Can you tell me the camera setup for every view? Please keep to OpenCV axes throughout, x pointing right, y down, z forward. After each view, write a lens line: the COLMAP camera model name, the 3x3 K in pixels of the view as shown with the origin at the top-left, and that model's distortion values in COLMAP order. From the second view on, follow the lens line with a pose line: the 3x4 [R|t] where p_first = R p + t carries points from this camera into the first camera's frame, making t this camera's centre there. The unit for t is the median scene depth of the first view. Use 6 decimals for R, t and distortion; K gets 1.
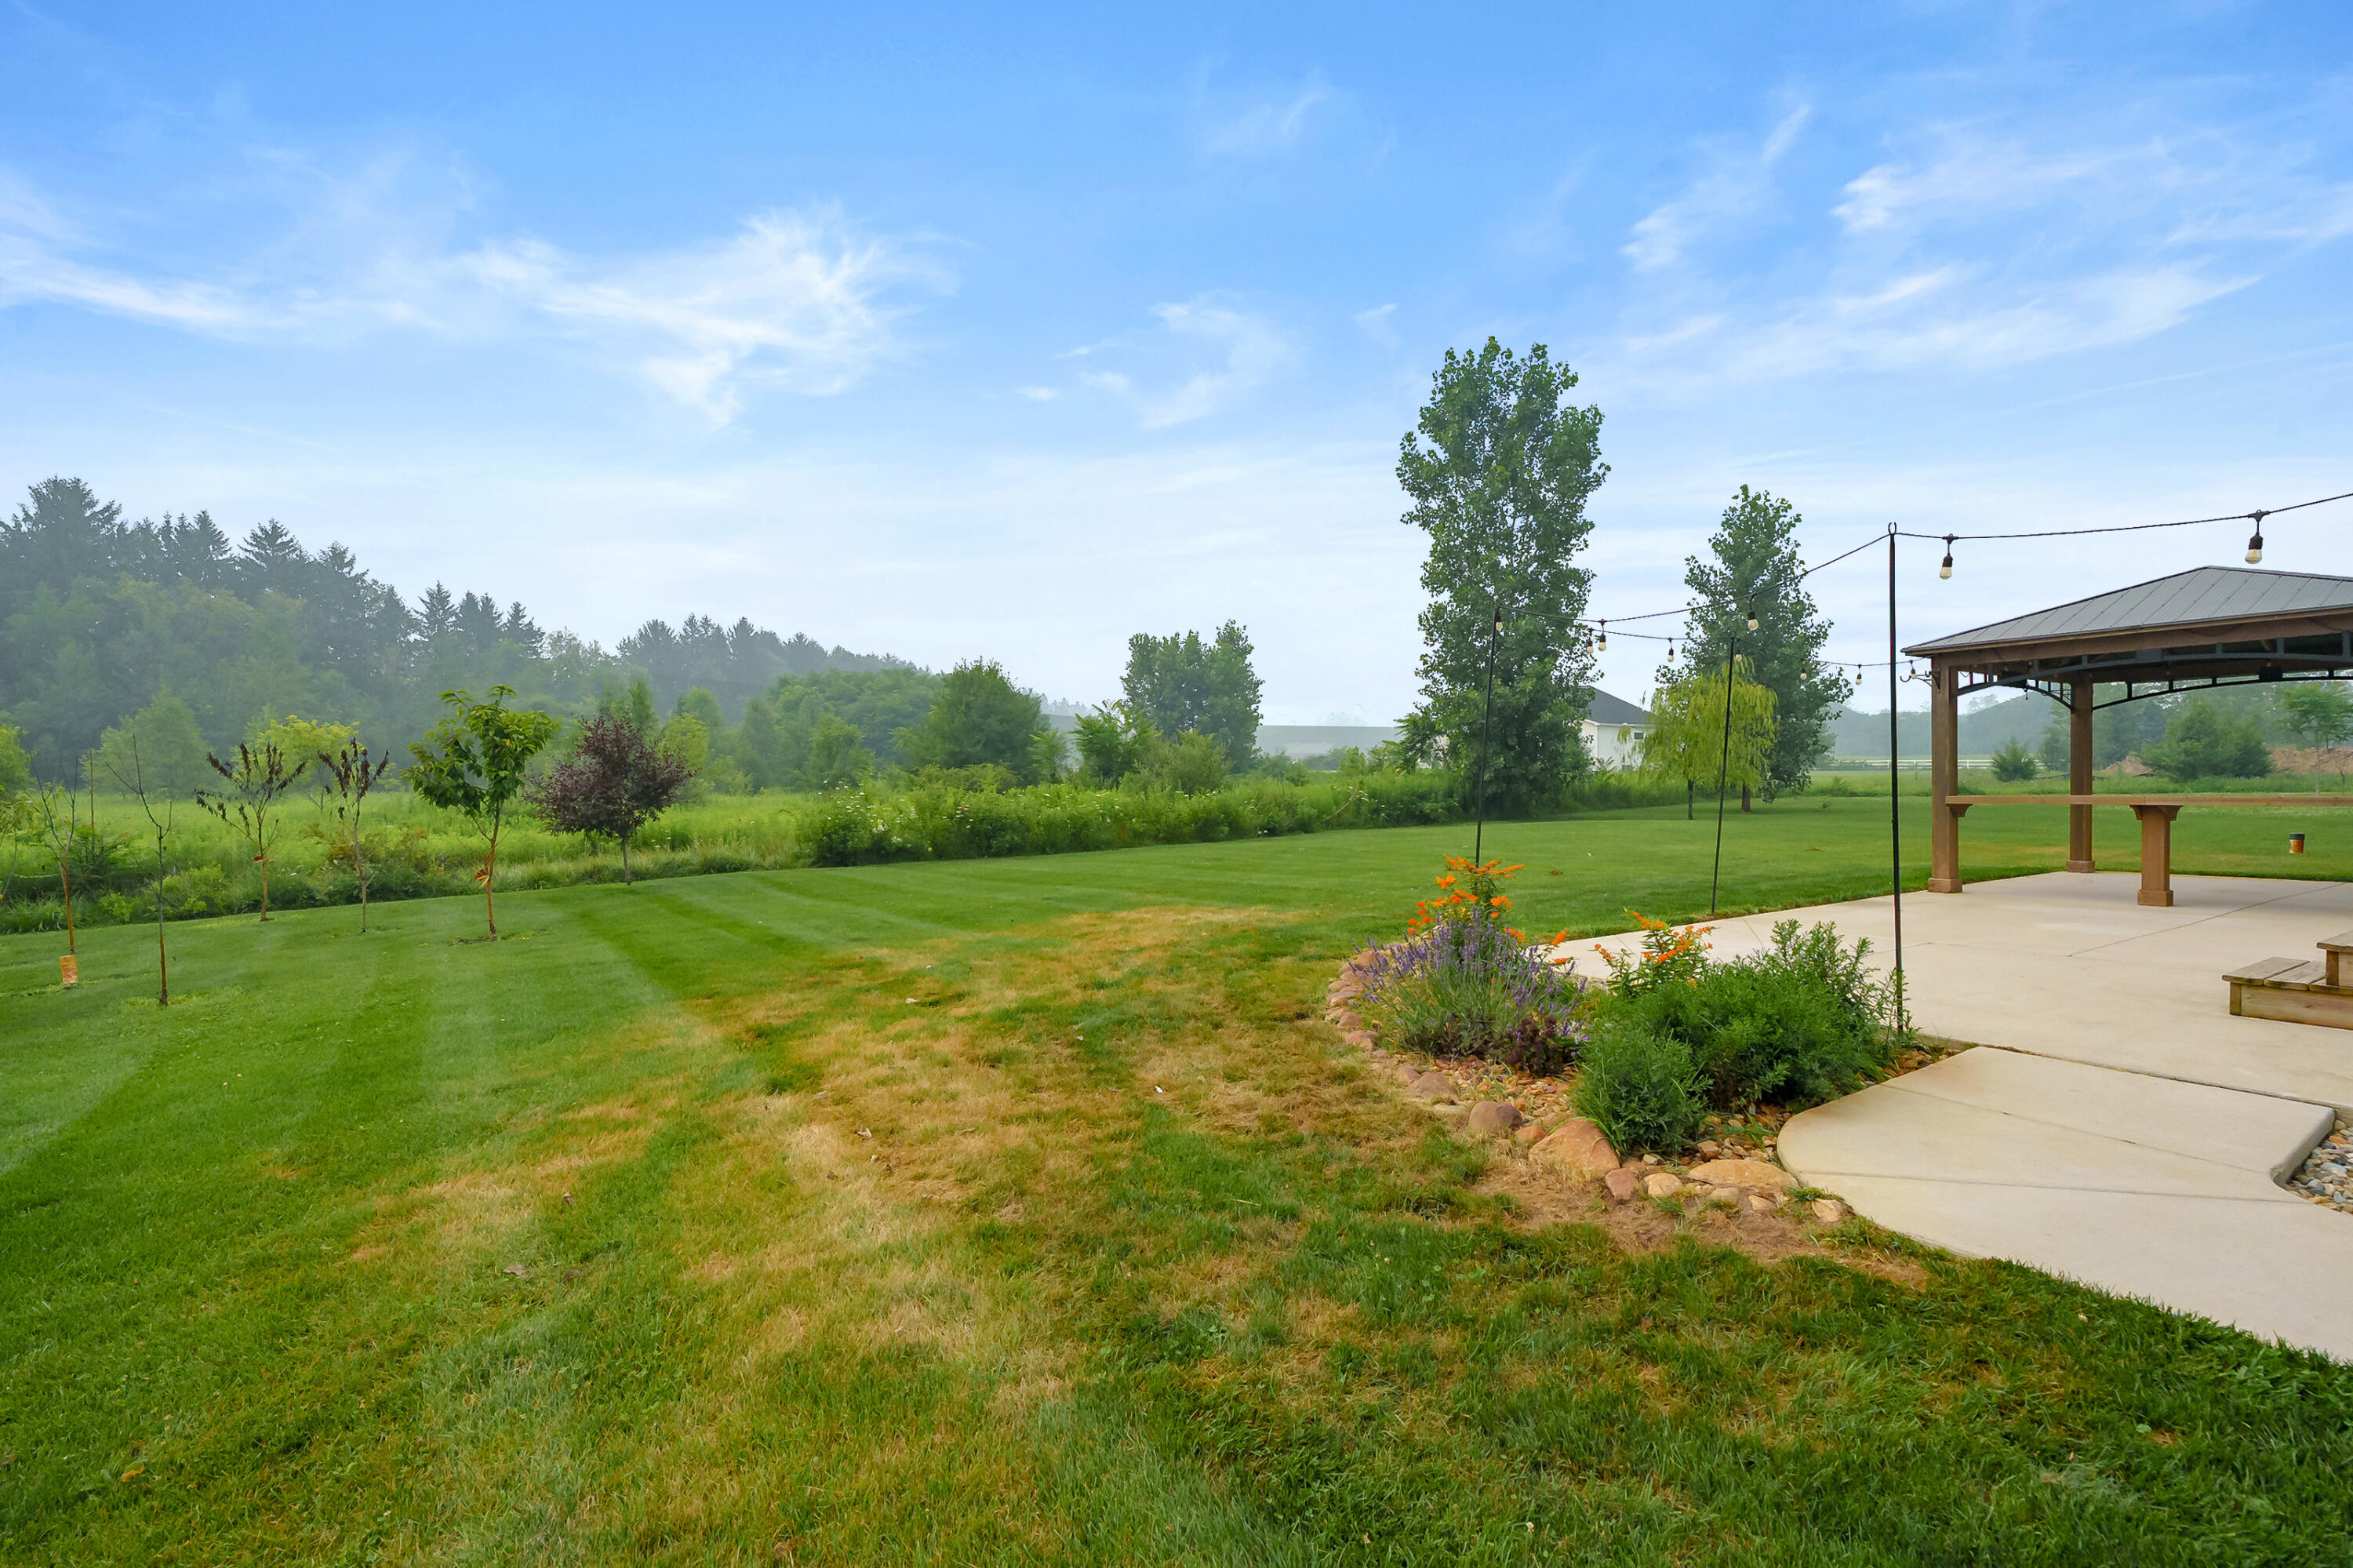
lens RADIAL K [[1061.3, 0, 1173.5], [0, 1061.3, 791.6], [0, 0, 1]] dist [0.002783, 0.000382]
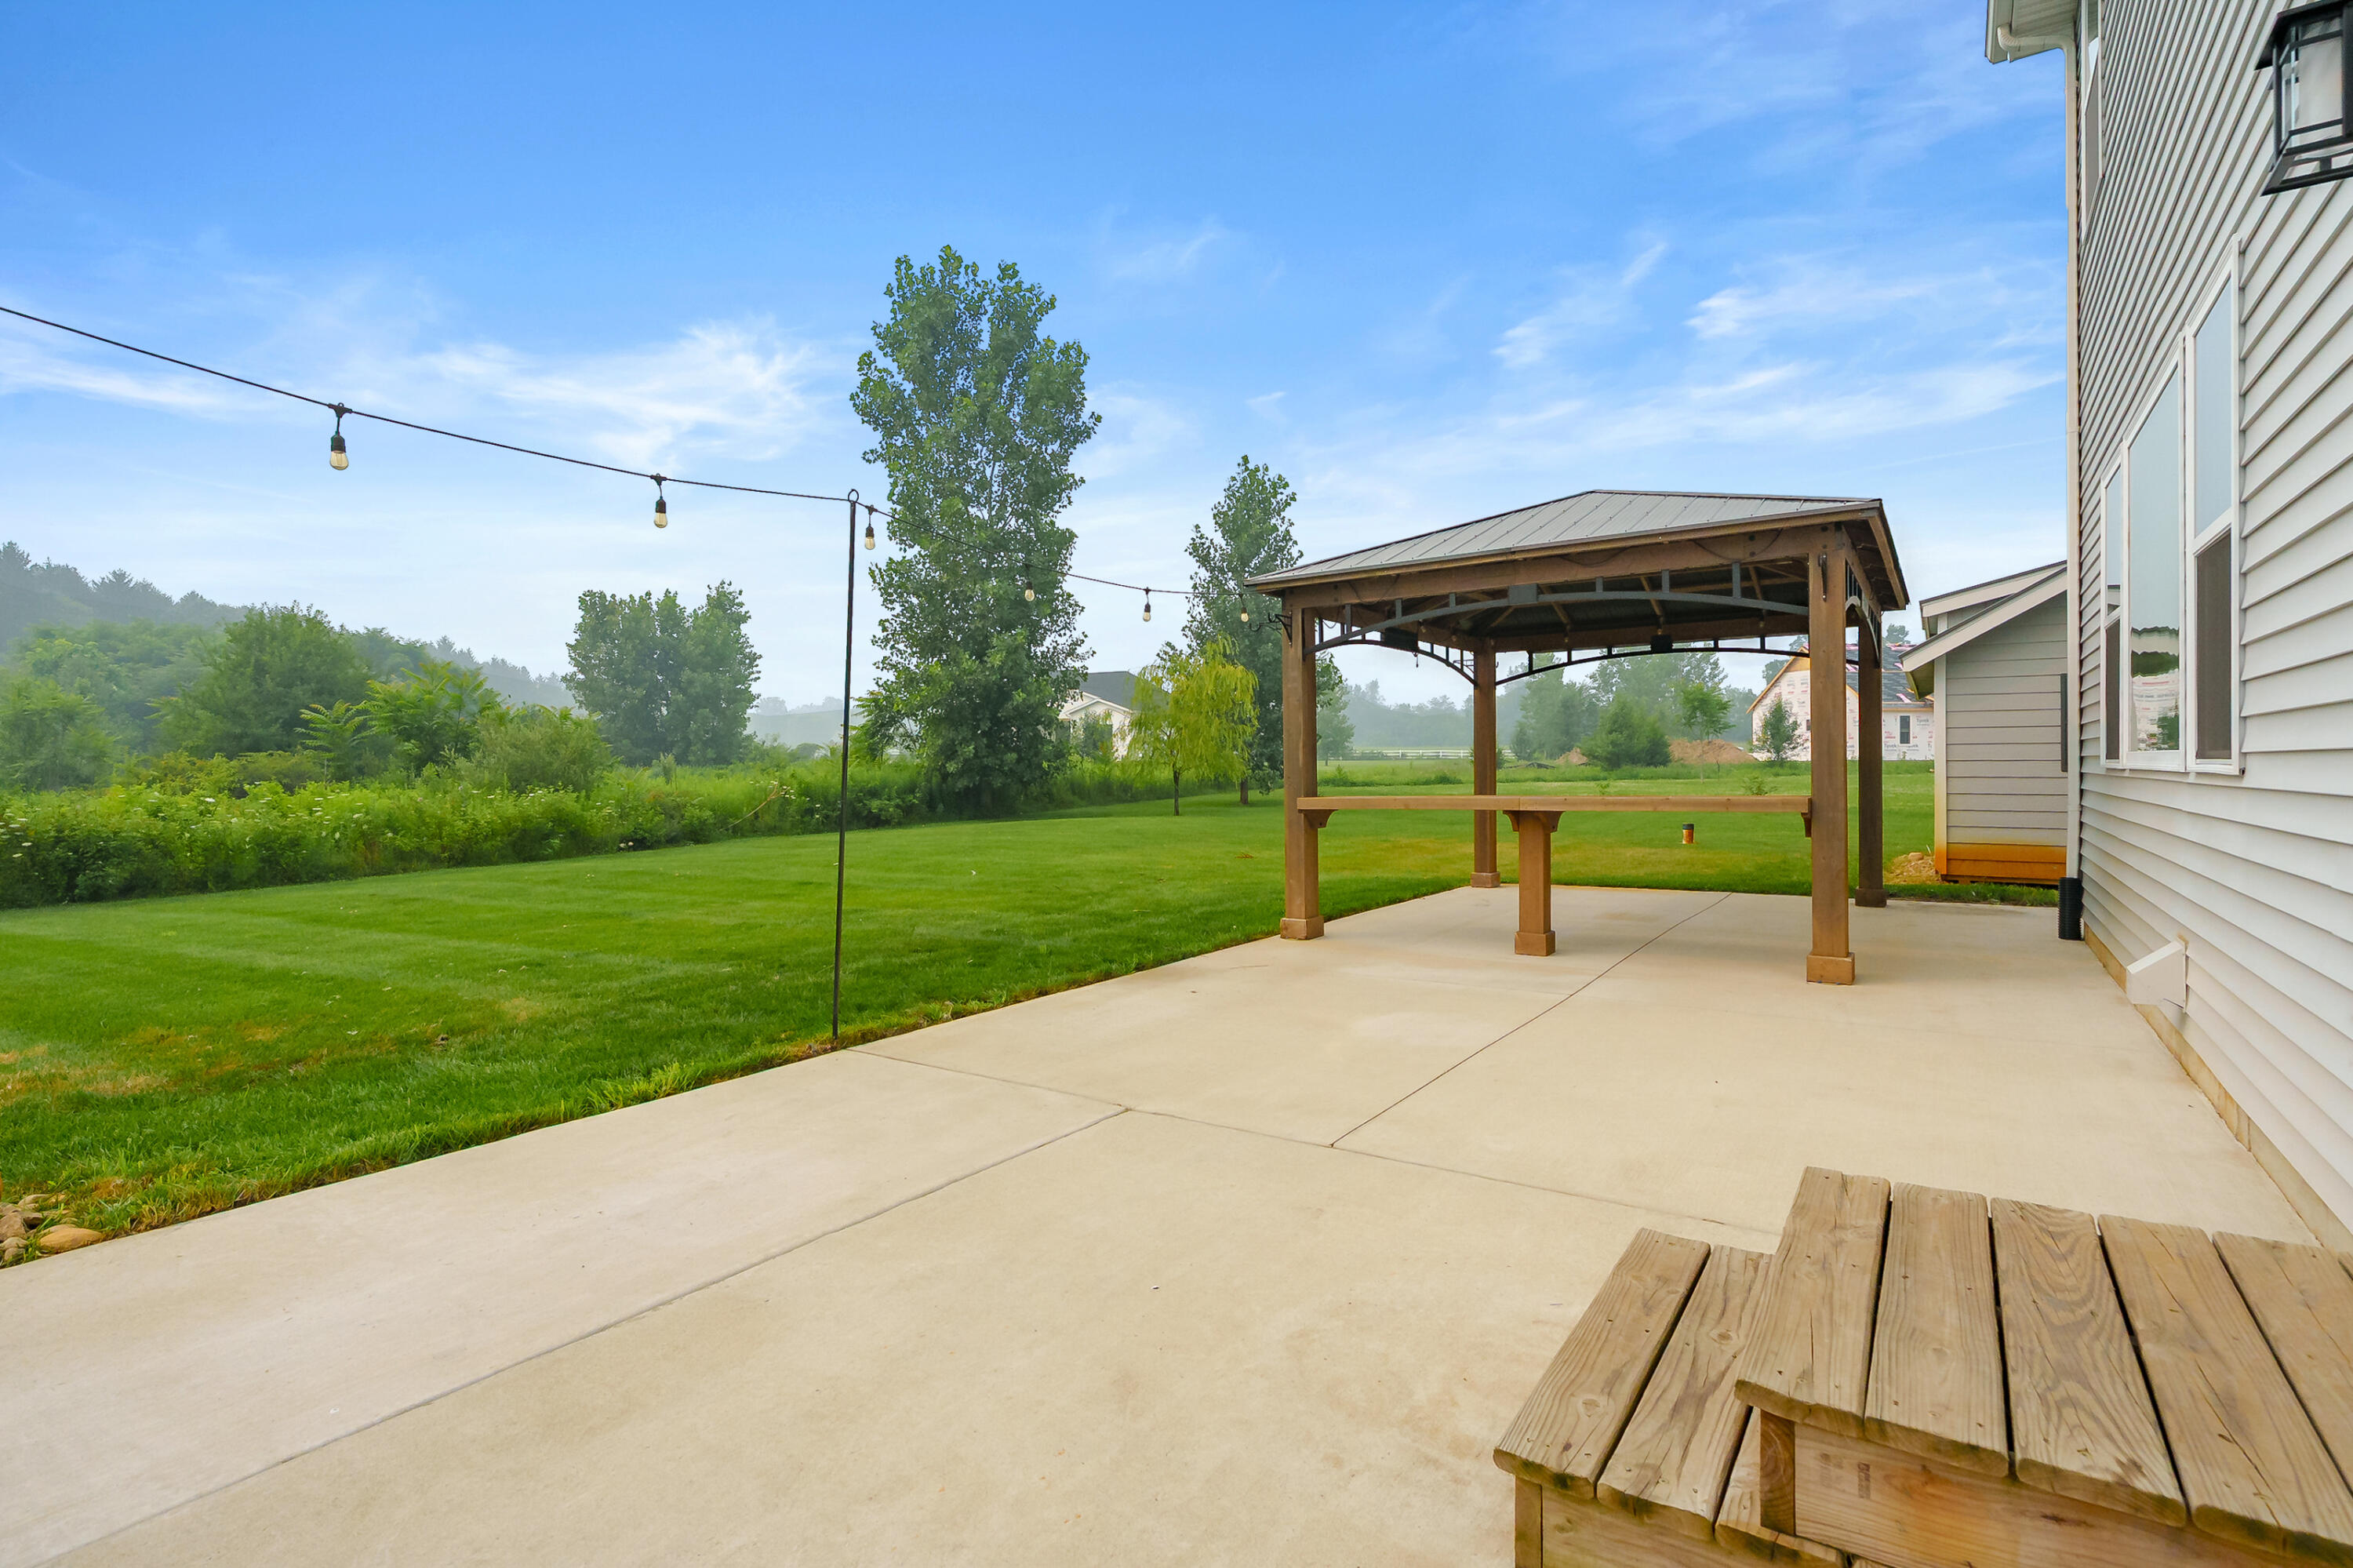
lens RADIAL K [[1101.4, 0, 1176.5], [0, 1101.4, 784.0], [0, 0, 1]] dist [0.000160, 0.000188]
pose [[0.930000, -0.008449, 0.367463, 0.131250], [0.007903, 0.999964, 0.002990, -0.002524], [-0.367475, 0.000123, 0.930033, 0.123311]]
